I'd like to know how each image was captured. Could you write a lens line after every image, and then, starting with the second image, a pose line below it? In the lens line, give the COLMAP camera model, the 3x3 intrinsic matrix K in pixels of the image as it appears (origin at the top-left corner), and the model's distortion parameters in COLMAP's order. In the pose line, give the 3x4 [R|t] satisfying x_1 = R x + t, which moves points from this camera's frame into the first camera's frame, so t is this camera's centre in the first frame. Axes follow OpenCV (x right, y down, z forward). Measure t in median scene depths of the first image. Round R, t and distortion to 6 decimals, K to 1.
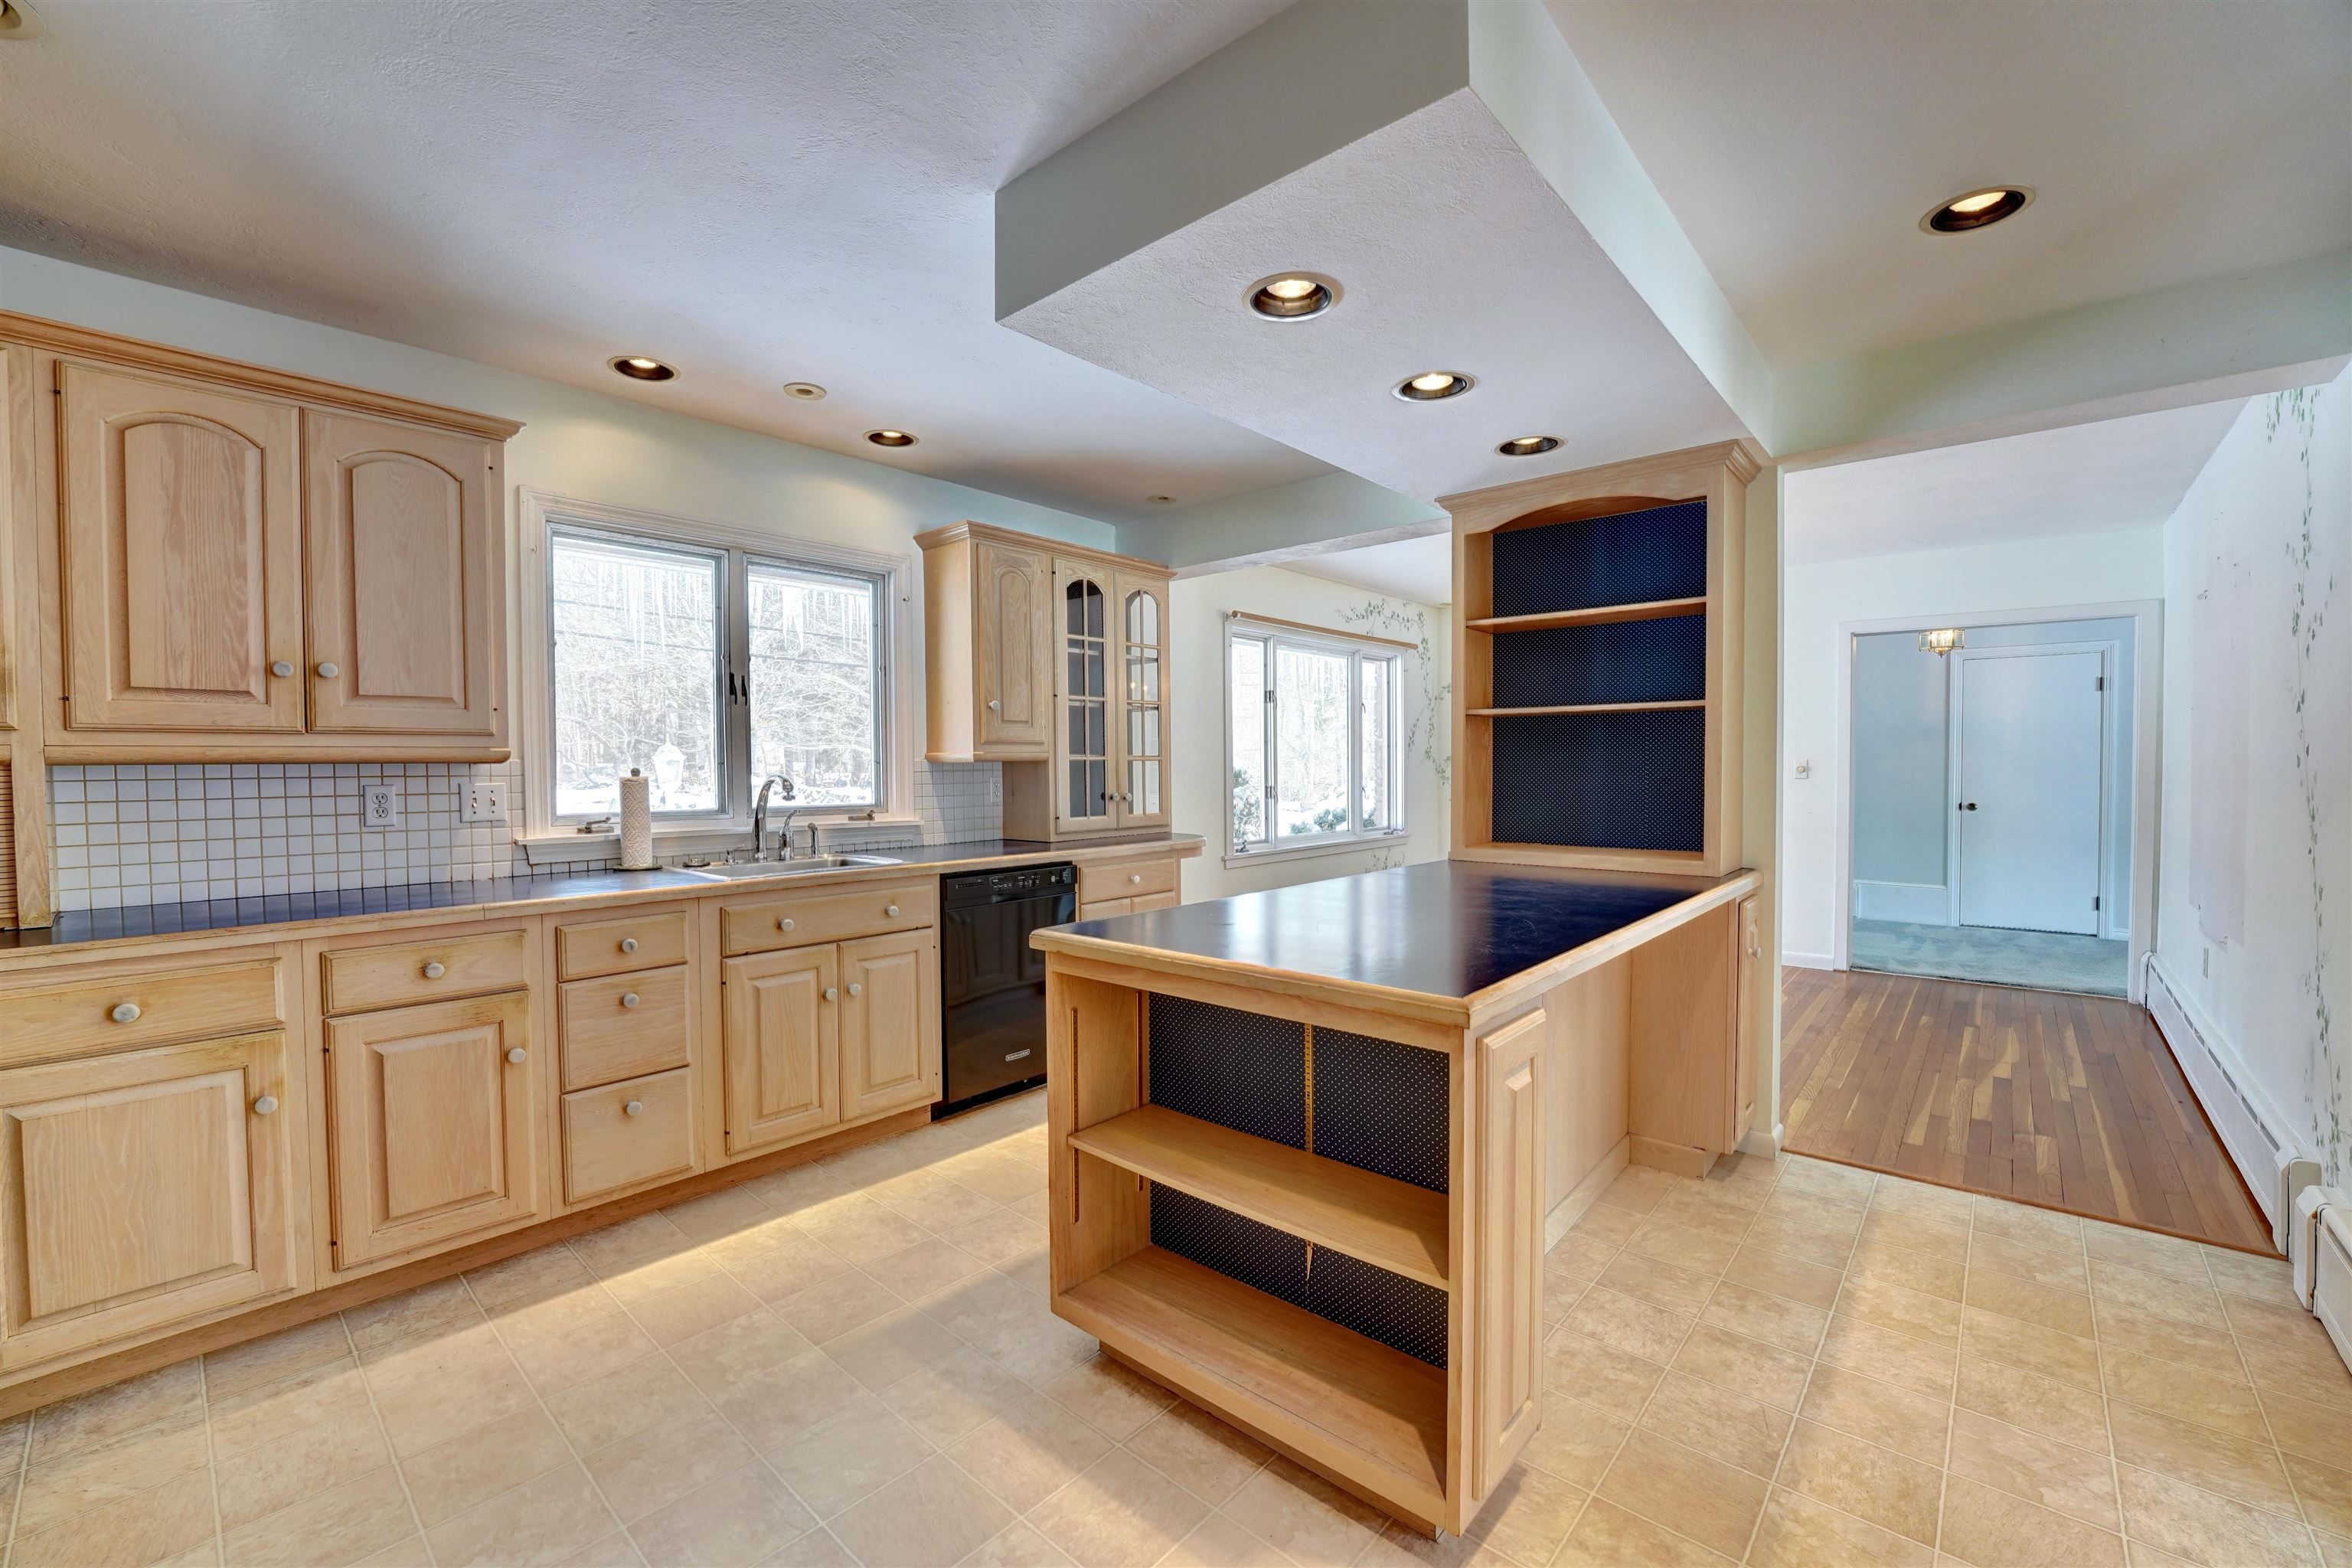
lens RADIAL K [[954.8, 0, 1173.5], [0, 954.8, 784.5], [0, 0, 1]] dist [-0.020285, 0.000901]
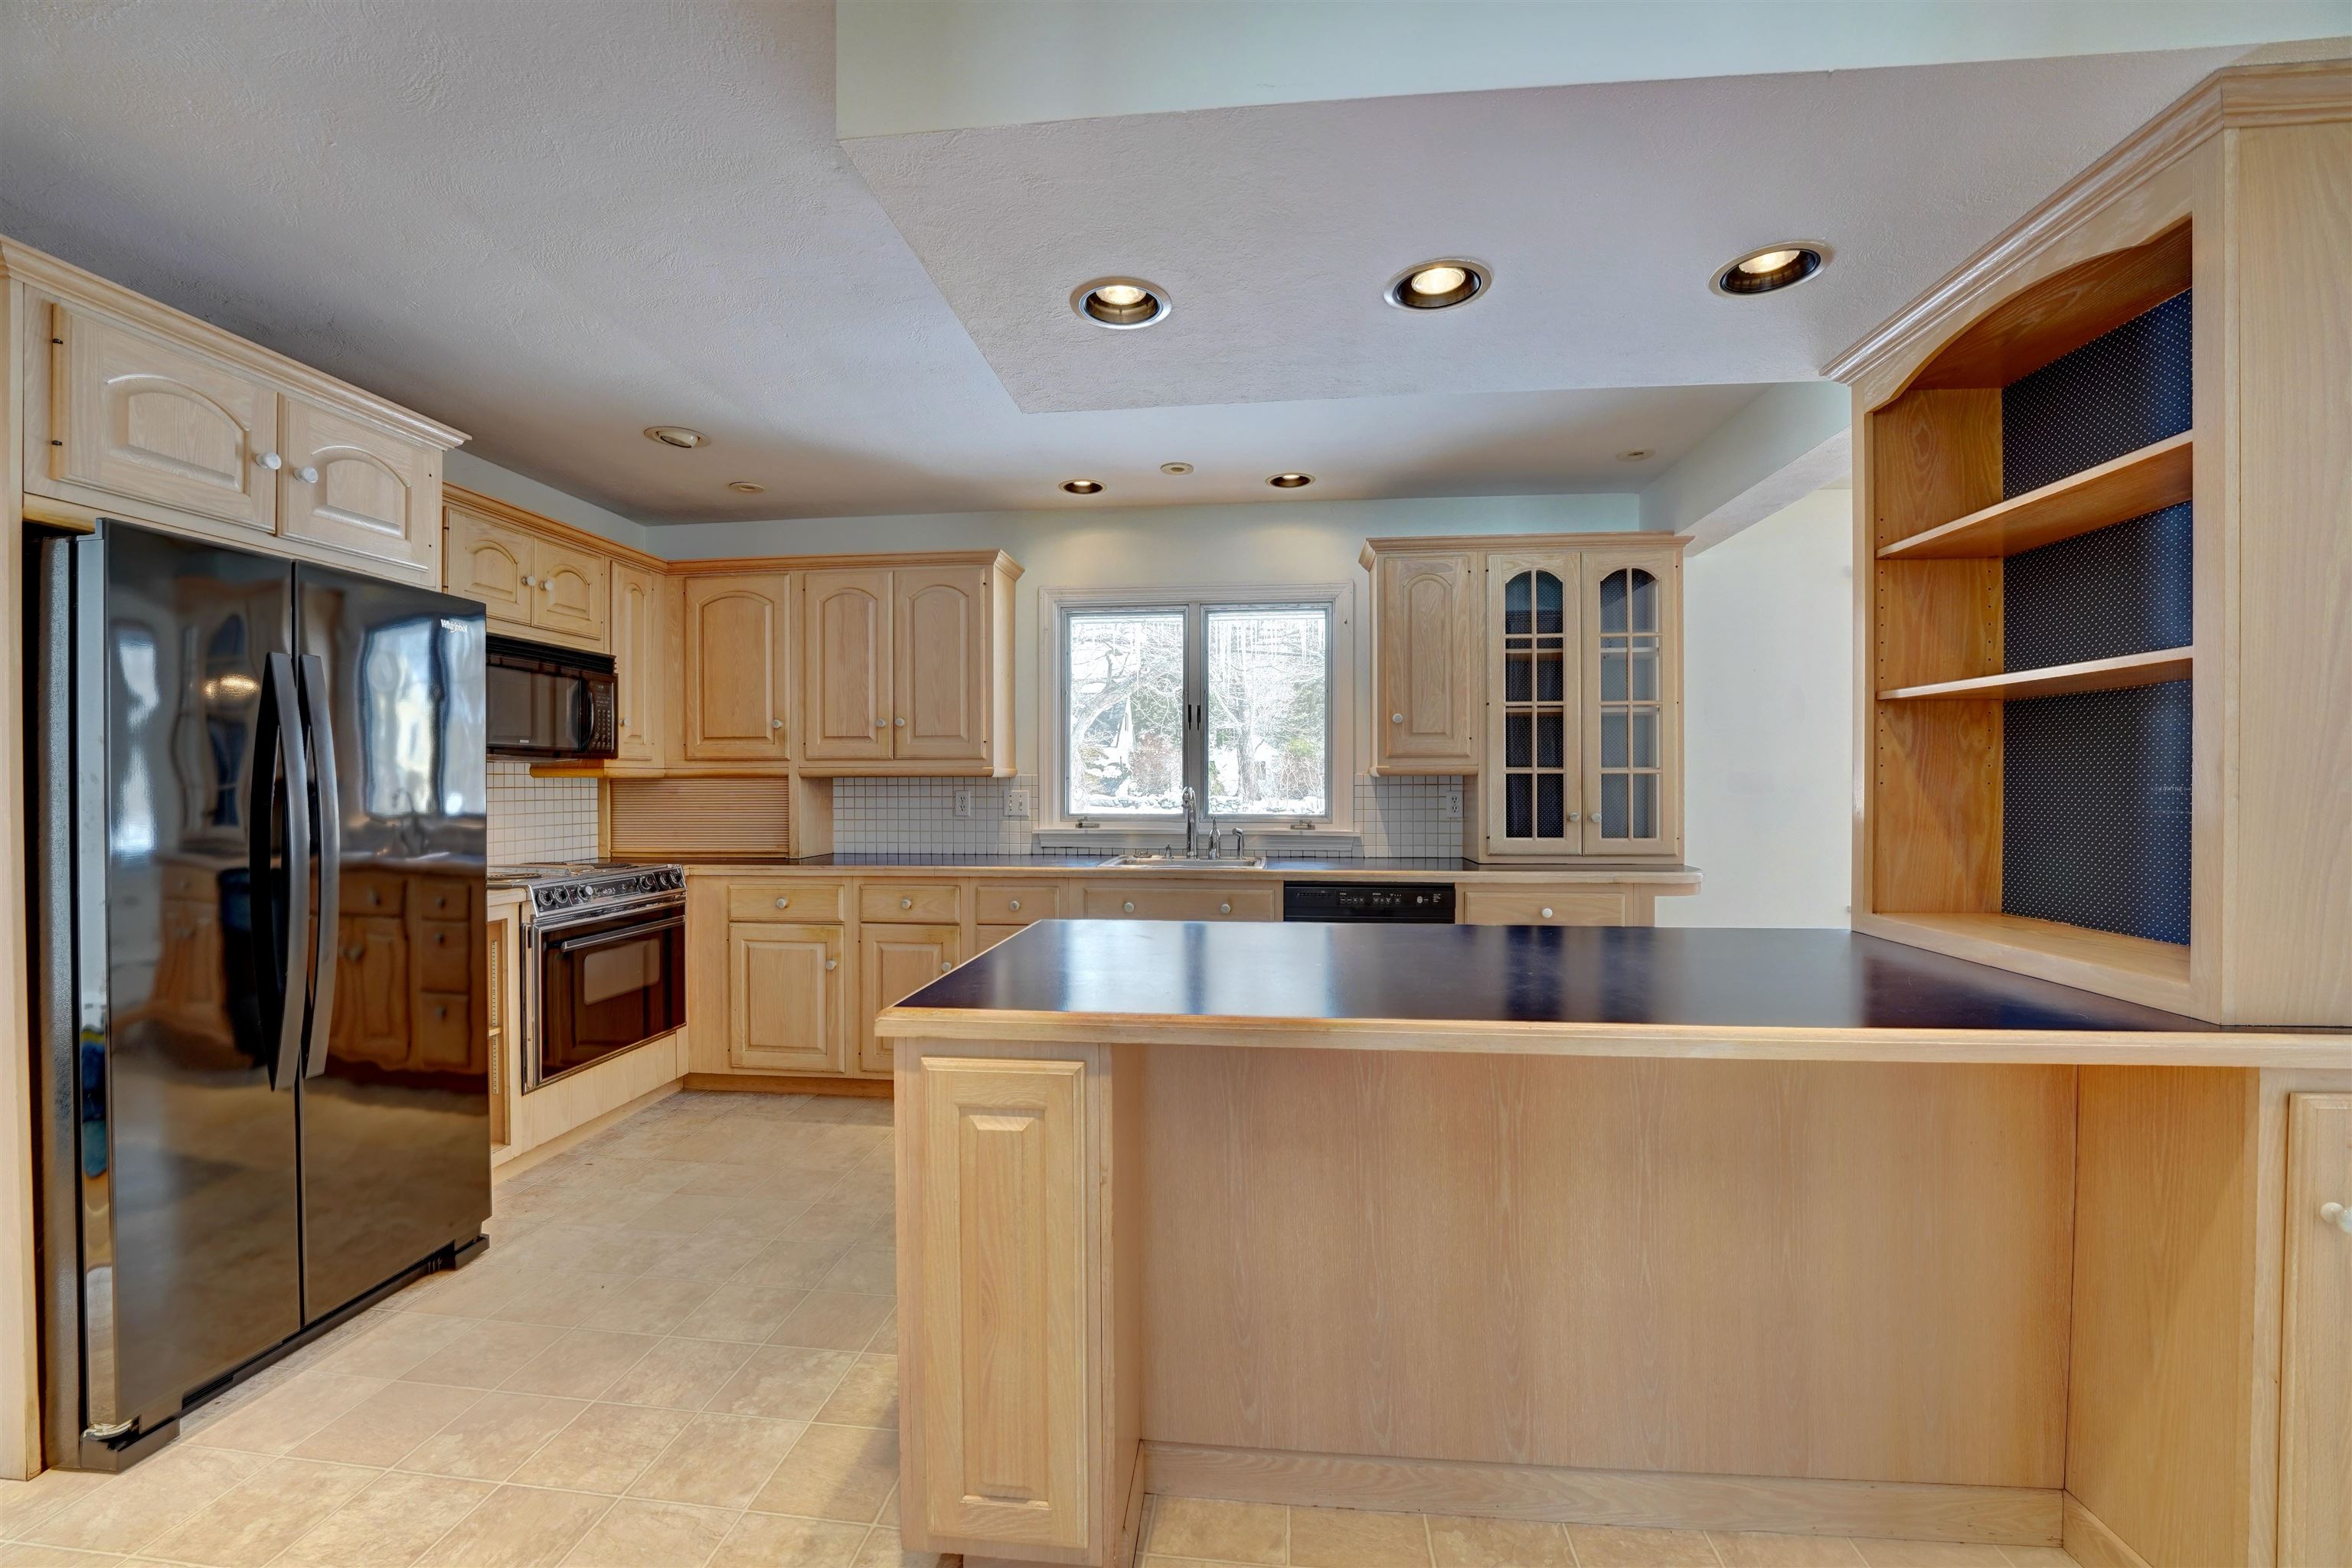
lens RADIAL K [[954.8, 0, 1174.3], [0, 954.8, 788.2], [0, 0, 1]] dist [-0.020285, 0.000901]
pose [[0.583324, 0.008666, -0.812193, 0.523097], [-0.018564, 0.999824, -0.002665, -0.004434], [0.812027, 0.016632, 0.583383, 0.261999]]
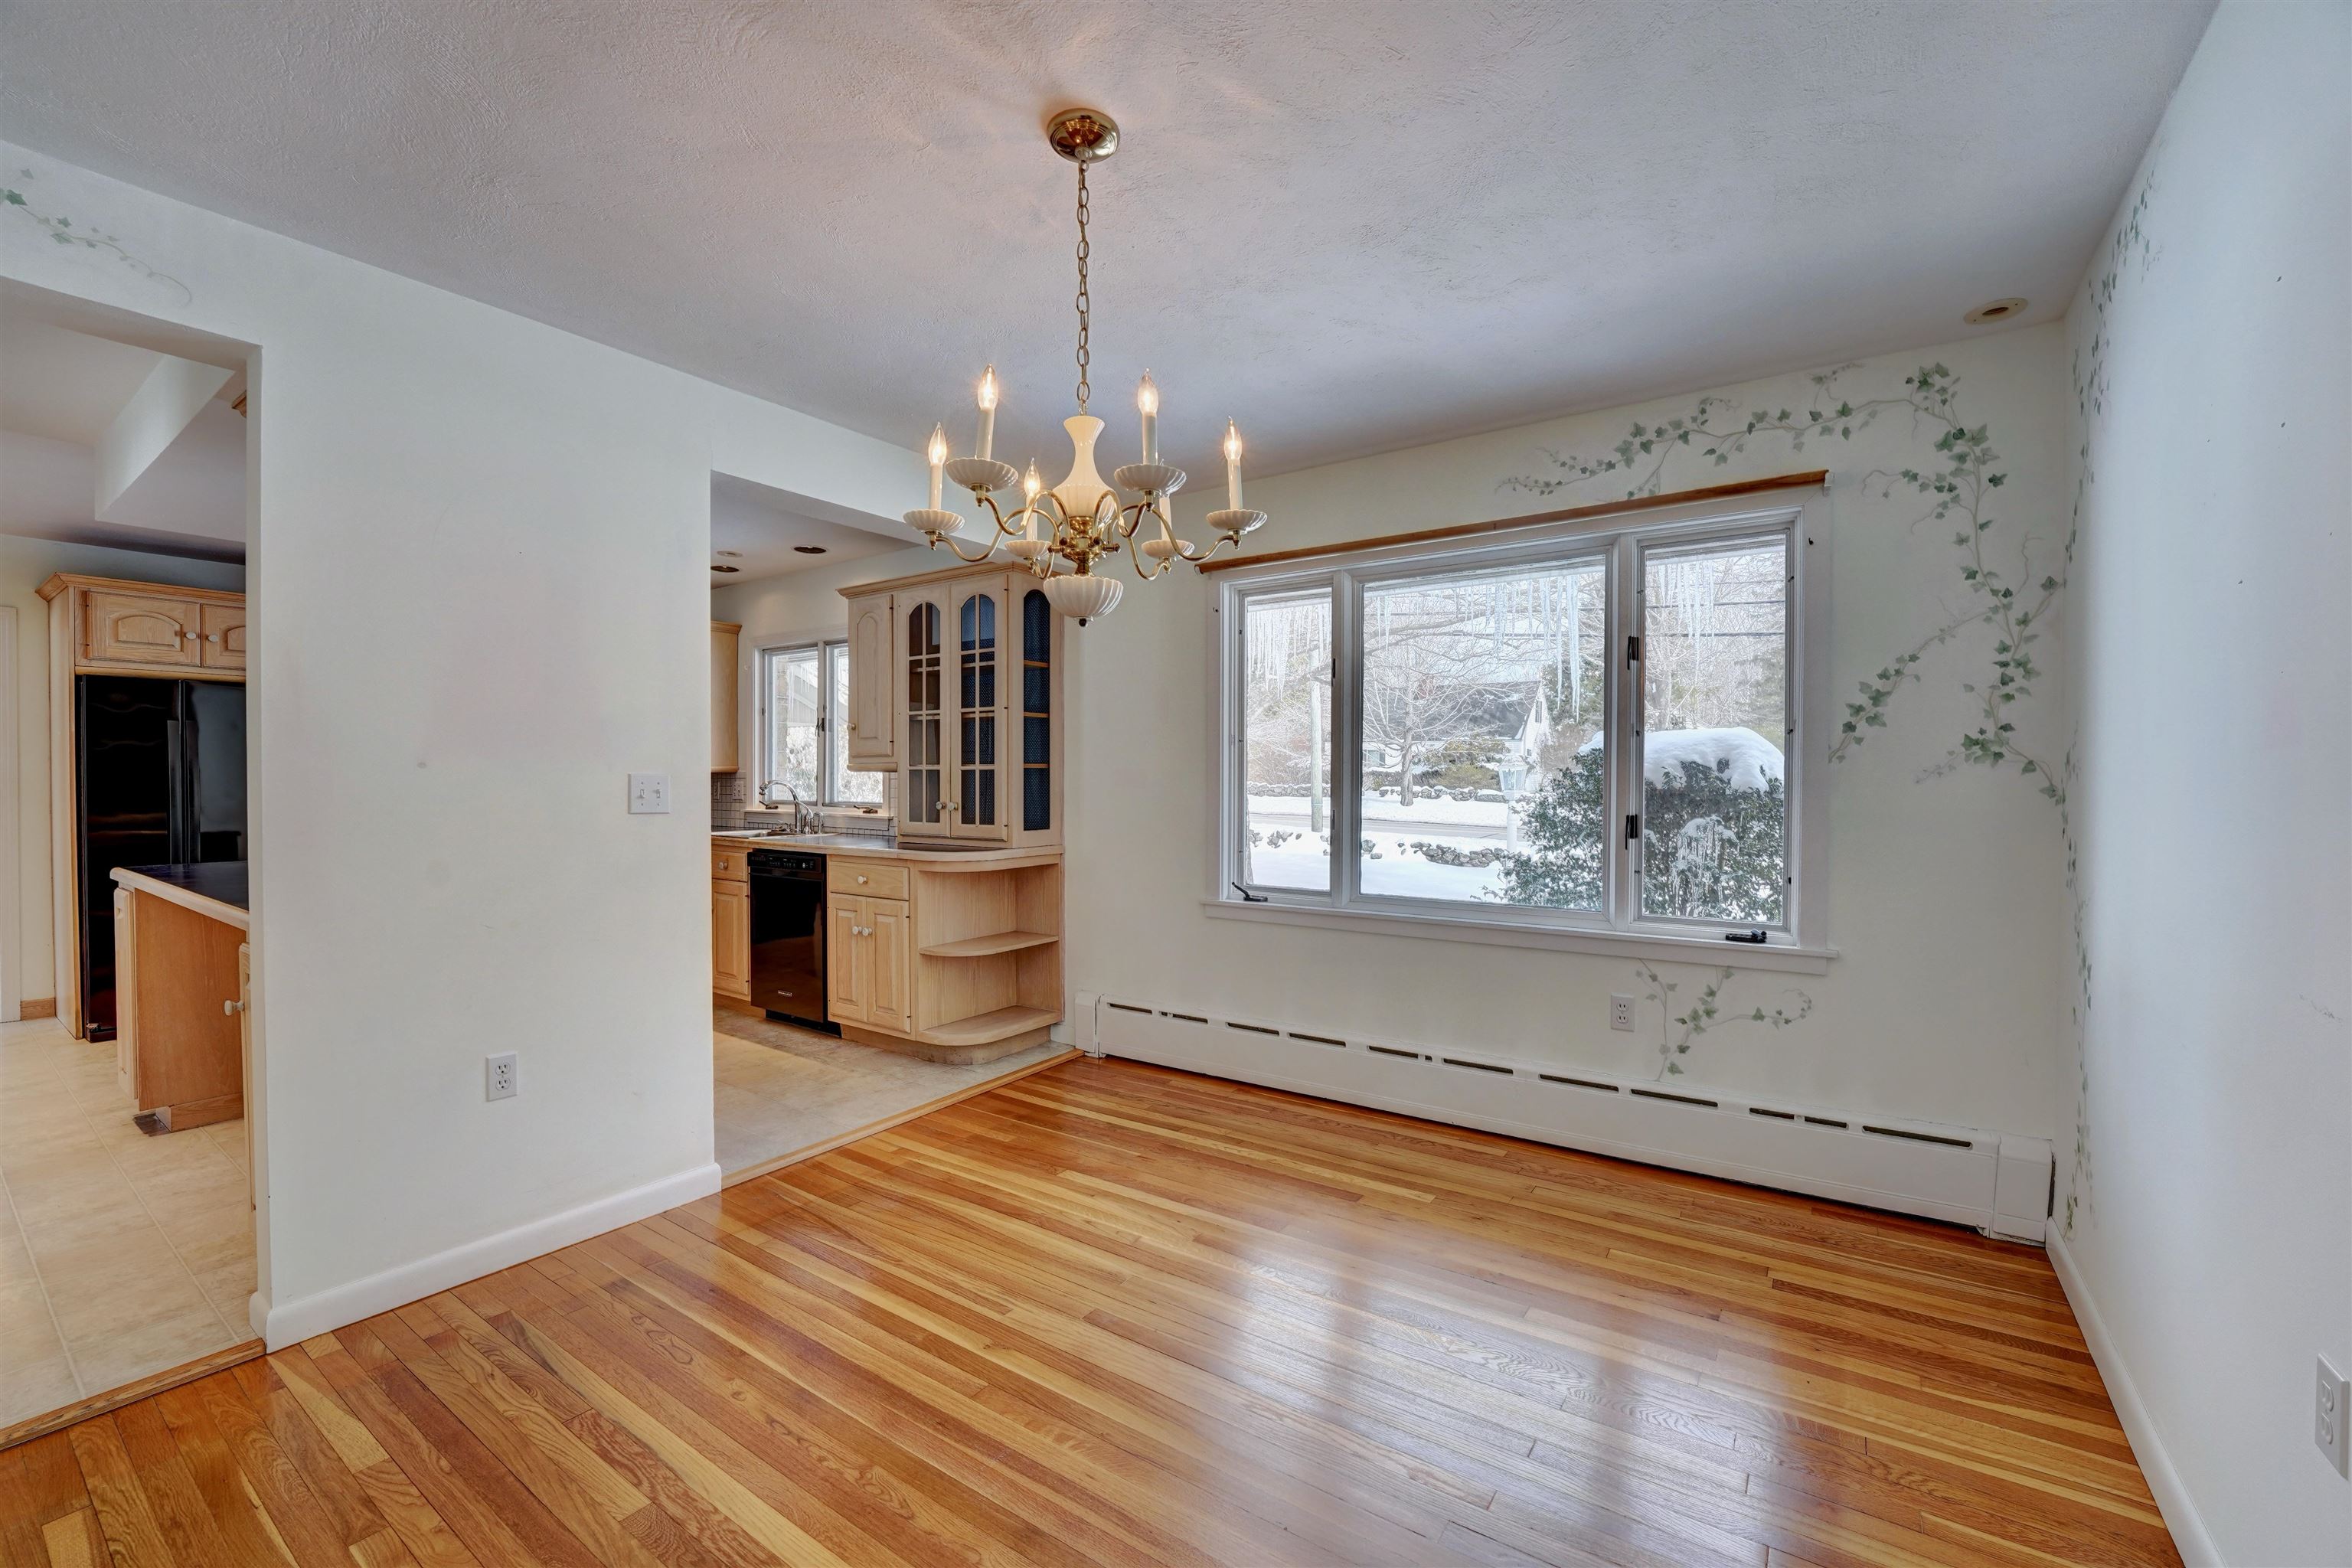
lens RADIAL K [[954.8, 0, 1157.9], [0, 954.8, 787.8], [0, 0, 1]] dist [-0.020285, 0.000901]
pose [[0.112025, 0.012691, -0.993624, 1.222395], [-0.025319, 0.999630, 0.009913, -0.027373], [0.993383, 0.024048, 0.112305, 1.383844]]
